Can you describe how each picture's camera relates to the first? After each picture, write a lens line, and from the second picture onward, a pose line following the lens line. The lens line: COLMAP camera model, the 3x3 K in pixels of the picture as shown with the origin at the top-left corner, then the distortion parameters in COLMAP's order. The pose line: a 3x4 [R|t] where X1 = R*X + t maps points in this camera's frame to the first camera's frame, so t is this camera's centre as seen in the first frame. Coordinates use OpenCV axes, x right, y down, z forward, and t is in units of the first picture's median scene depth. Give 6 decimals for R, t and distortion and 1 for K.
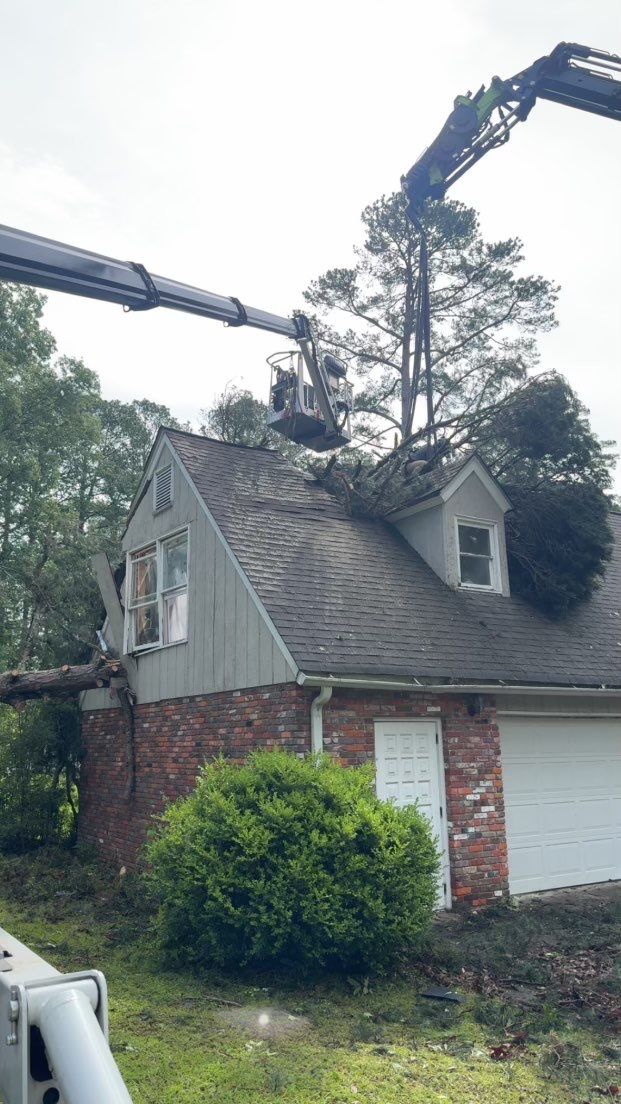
lens RADIAL K [[800.7, 0, 307.2], [0, 800.7, 557.4], [0, 0, 1]] dist [0.152992, -0.408461]
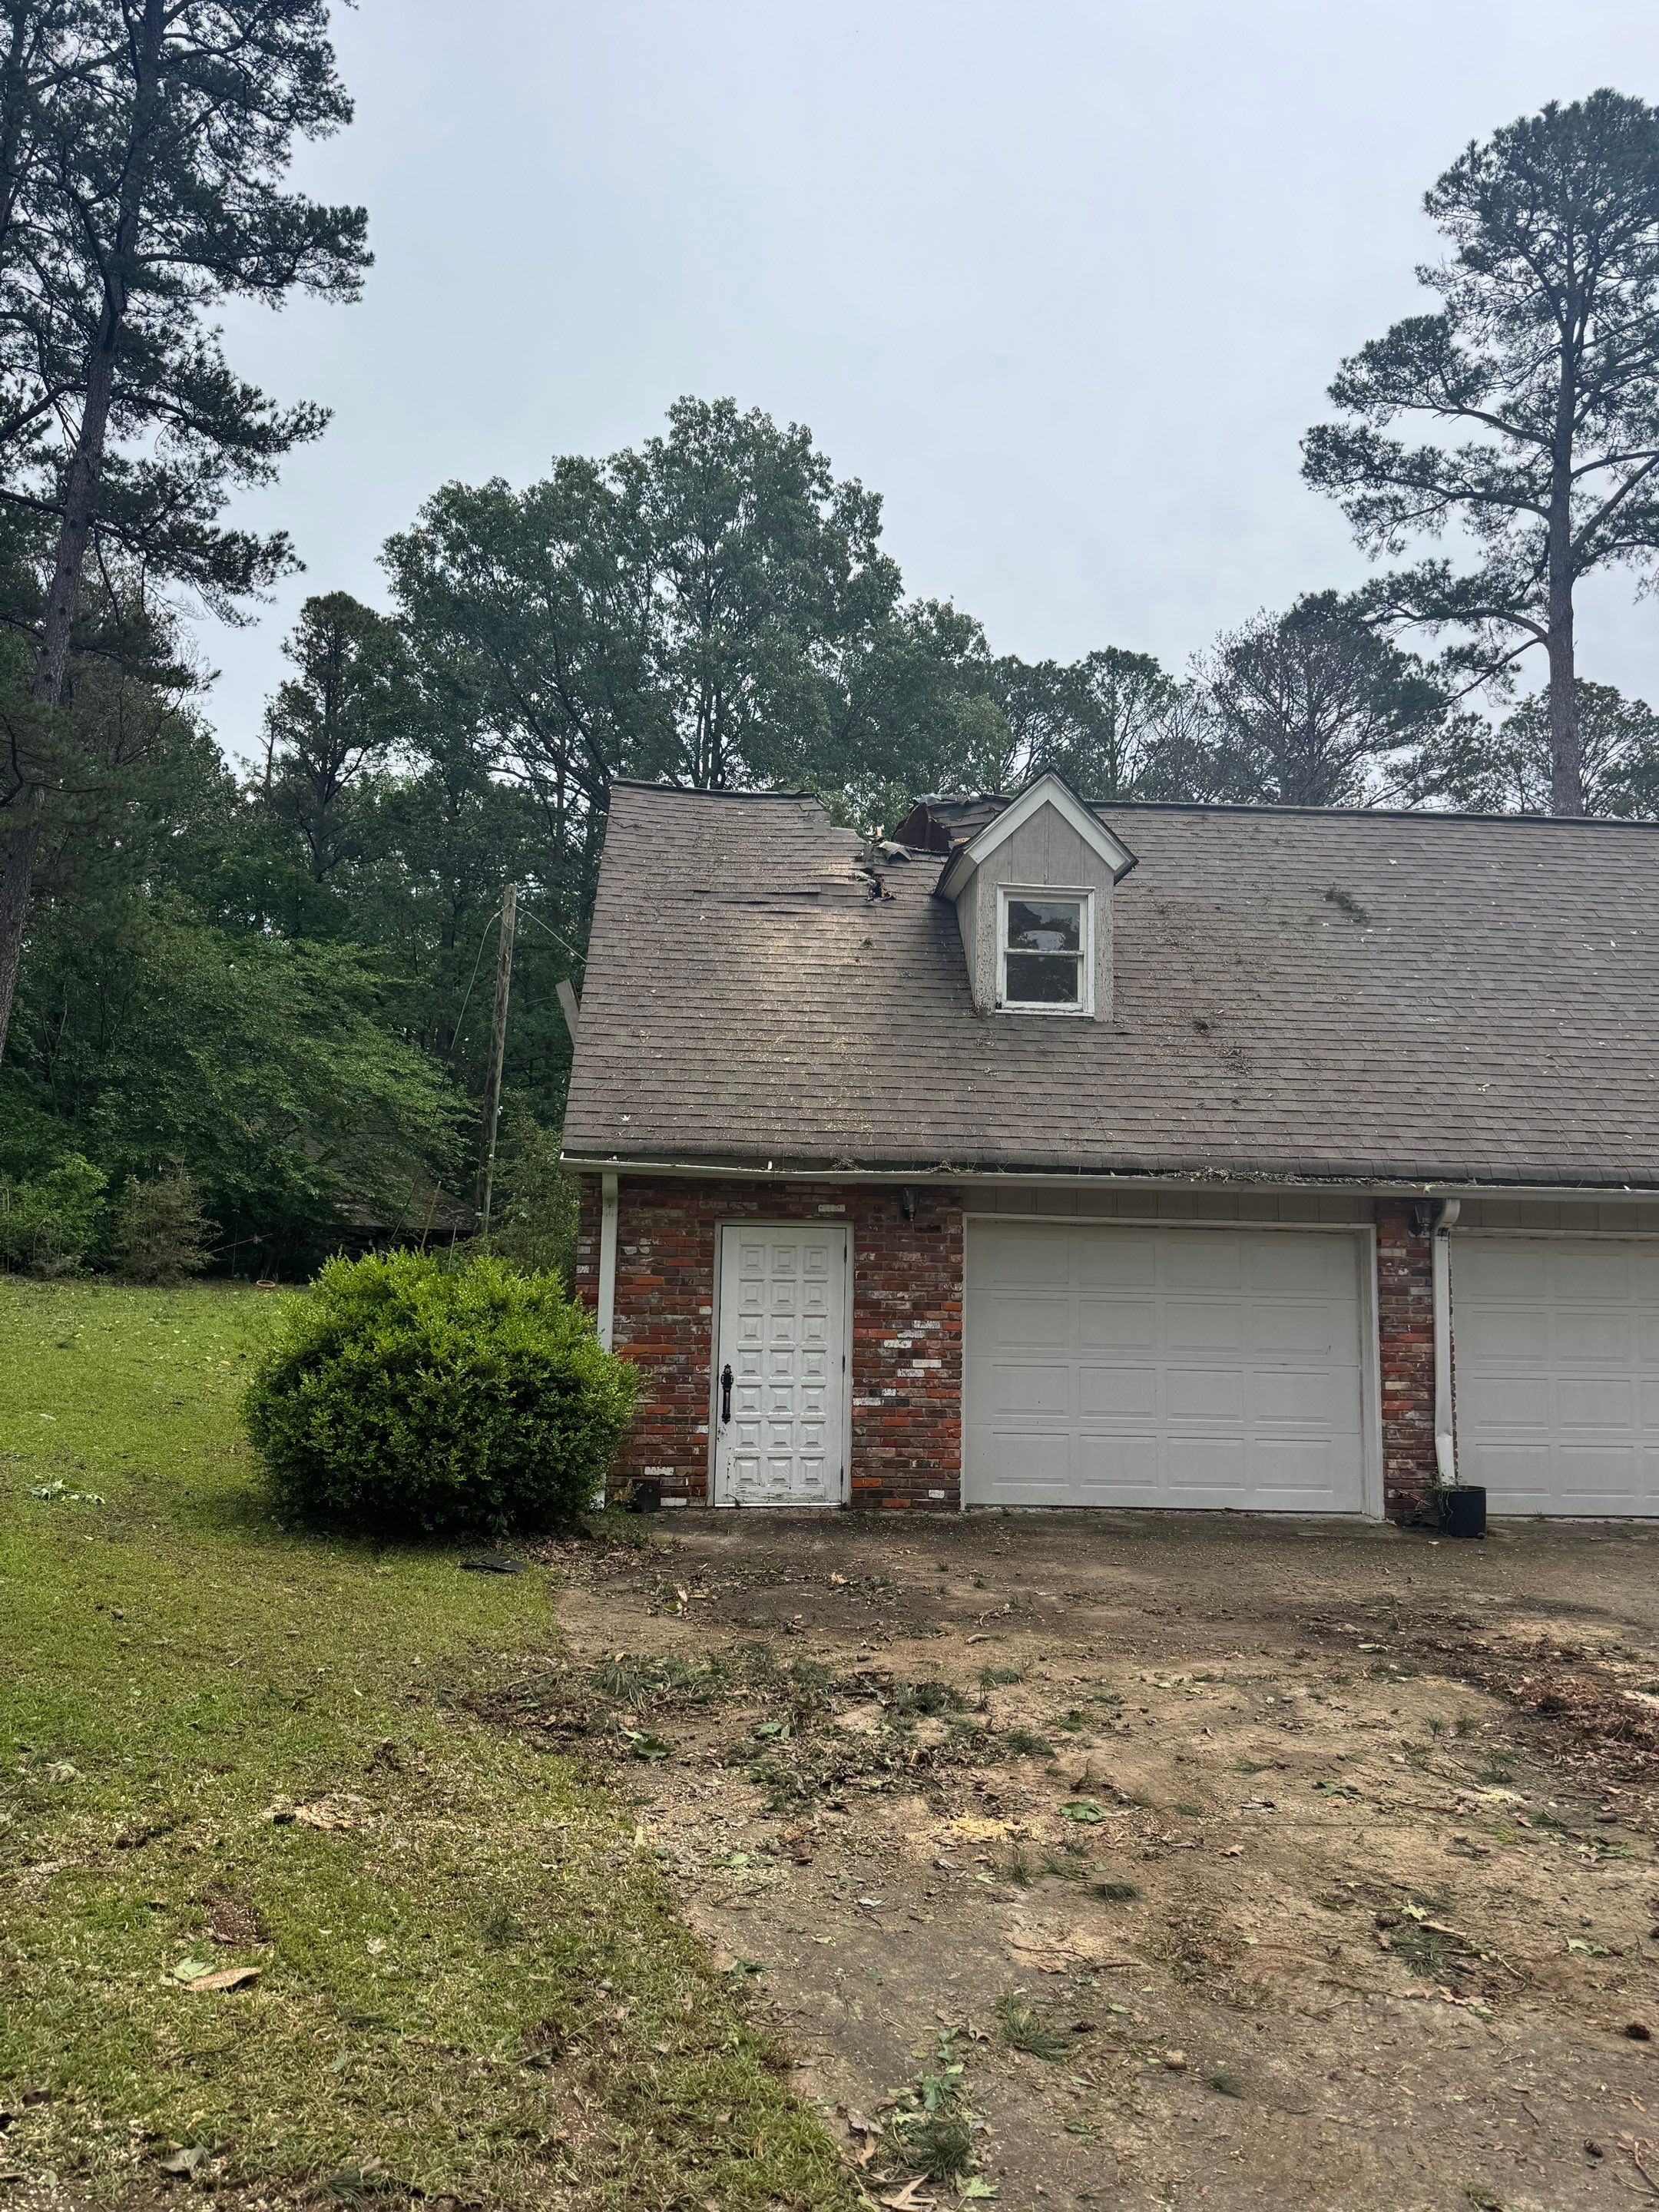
lens RADIAL K [[1566.1, 0, 829.5], [0, 1566.1, 1106.0], [0, 0, 1]] dist [0.036448, -0.049151]
pose [[0.893953, -0.023528, -0.447543, 0.700704], [0.068334, 0.994100, 0.084234, 0.002179], [0.442921, -0.105884, 0.890286, -0.098900]]
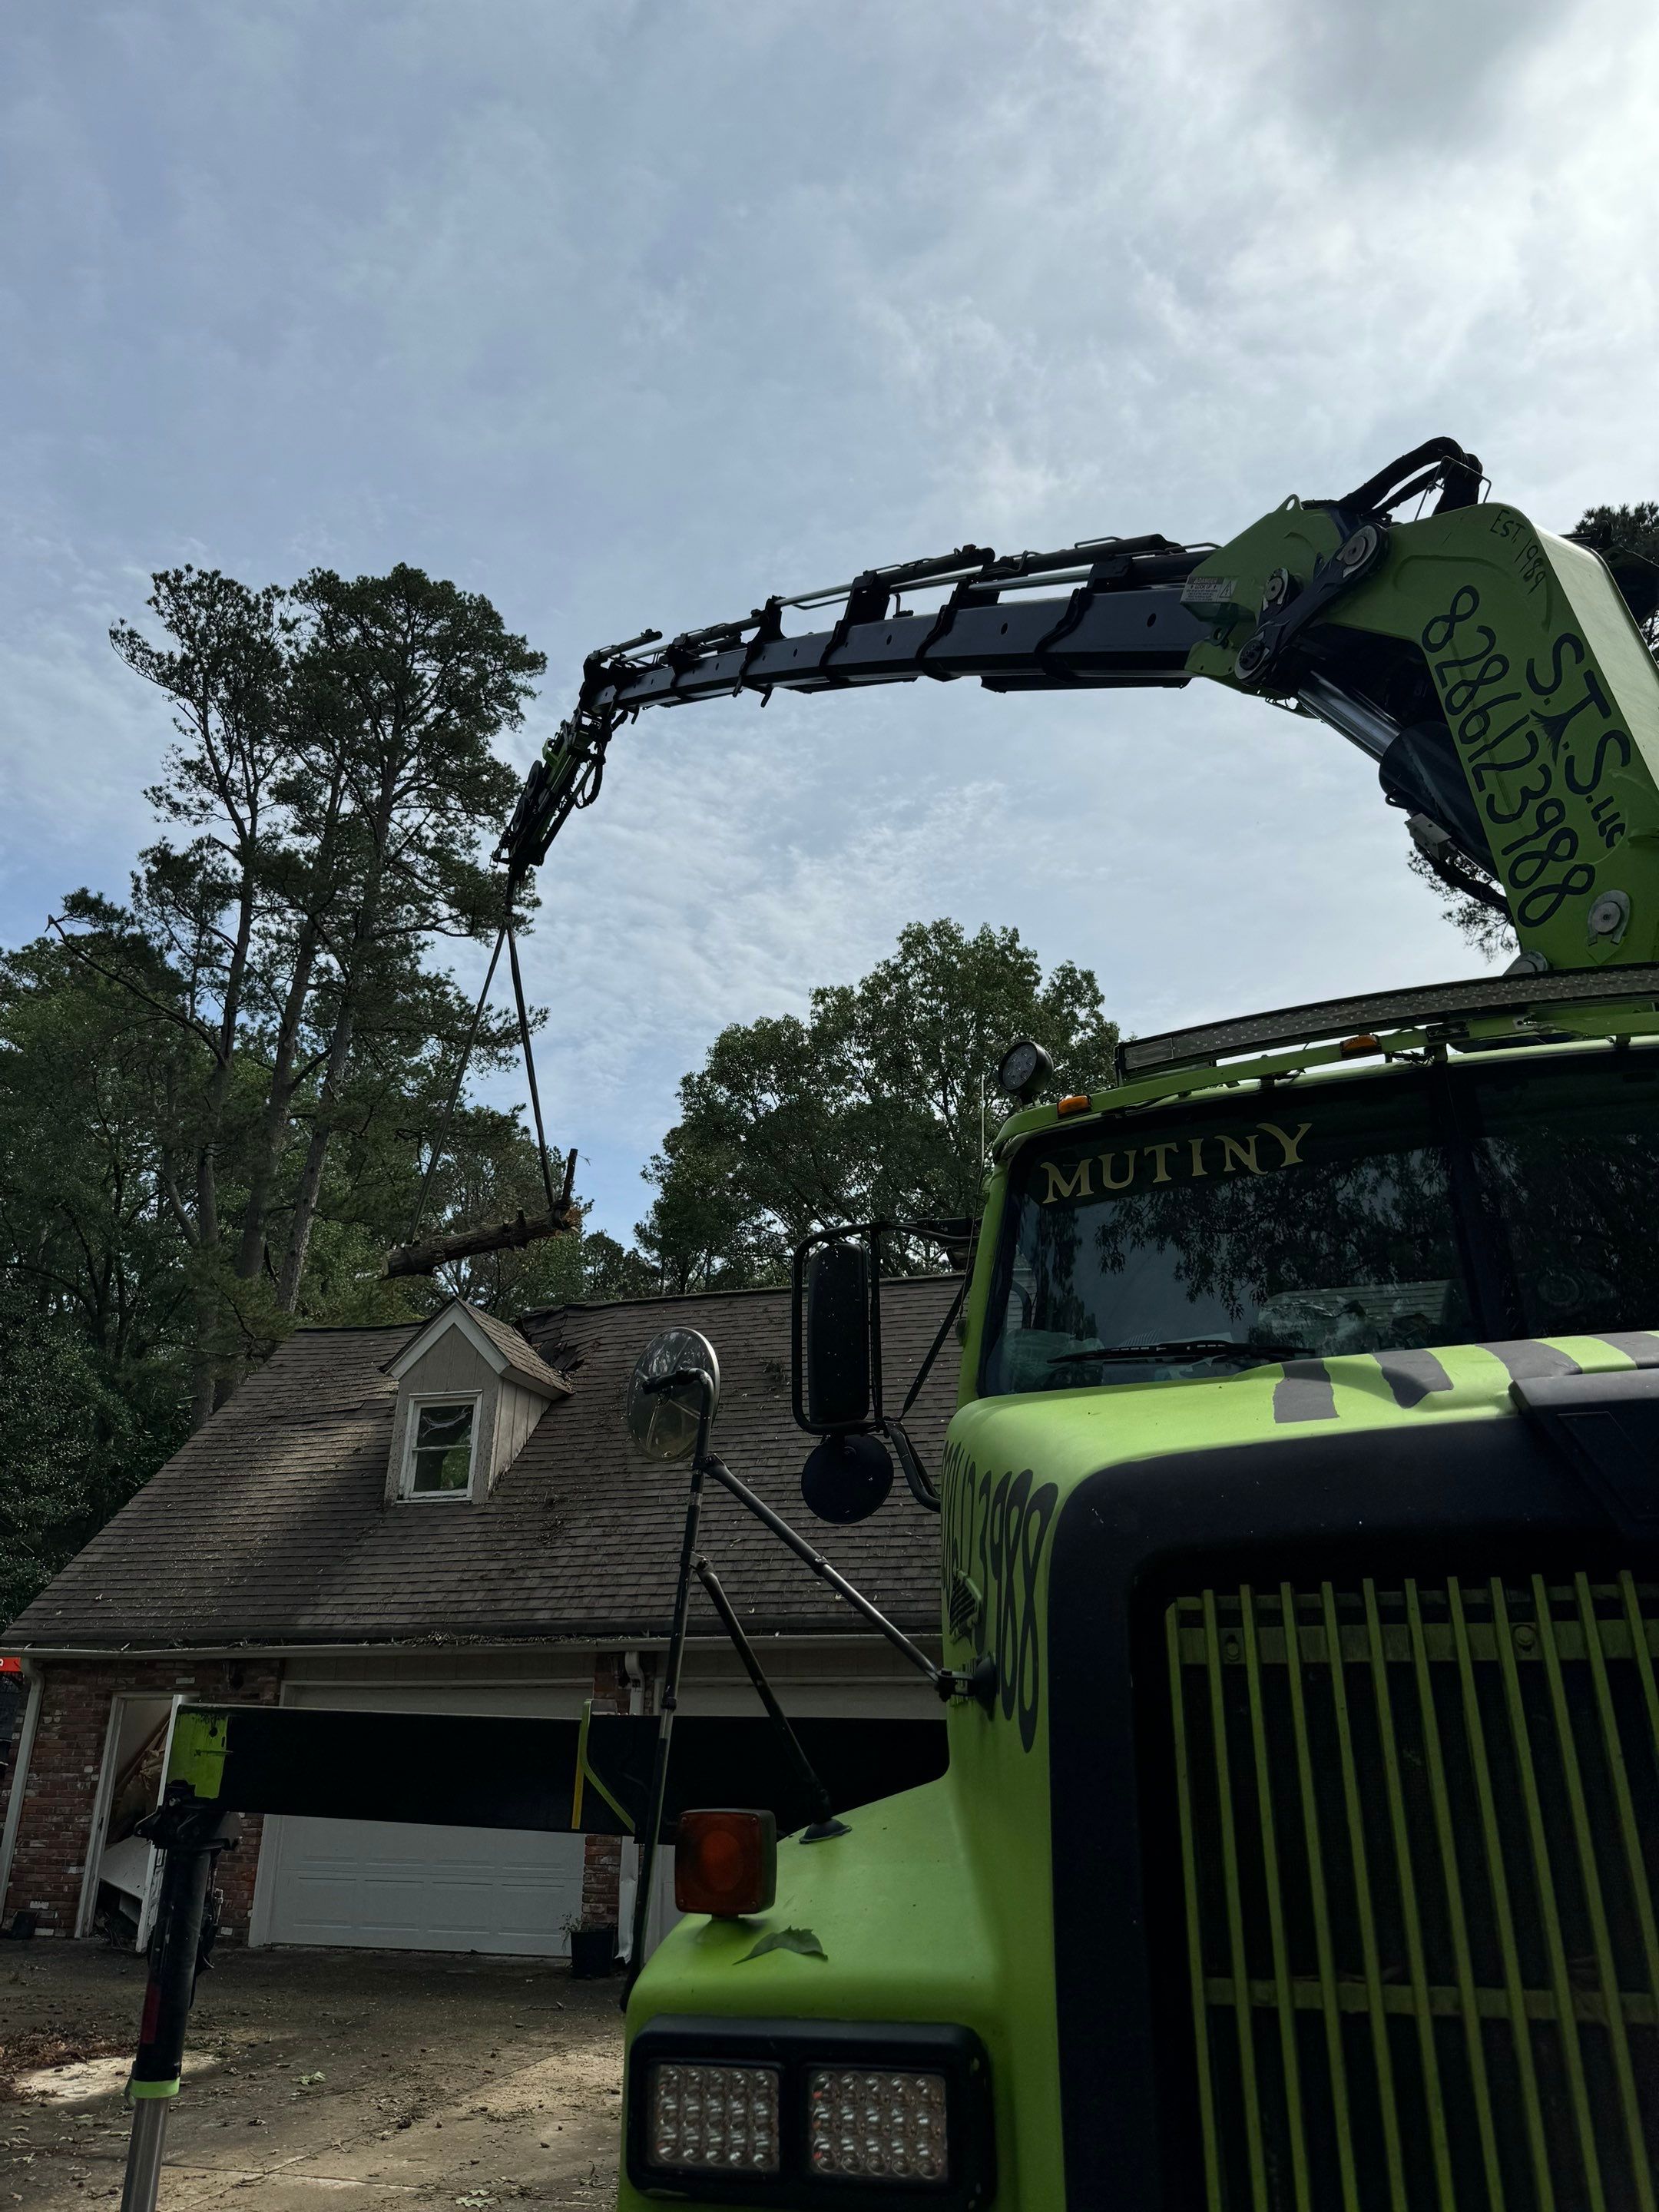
lens RADIAL K [[1526.4, 0, 839.9], [0, 1526.4, 1105.7], [0, 0, 1]] dist [0.003518, -0.035358]
pose [[0.687852, -0.273130, -0.672502, 1.744837], [0.154149, 0.960336, -0.232364, 0.089345], [0.709294, 0.056167, 0.702672, 0.358562]]
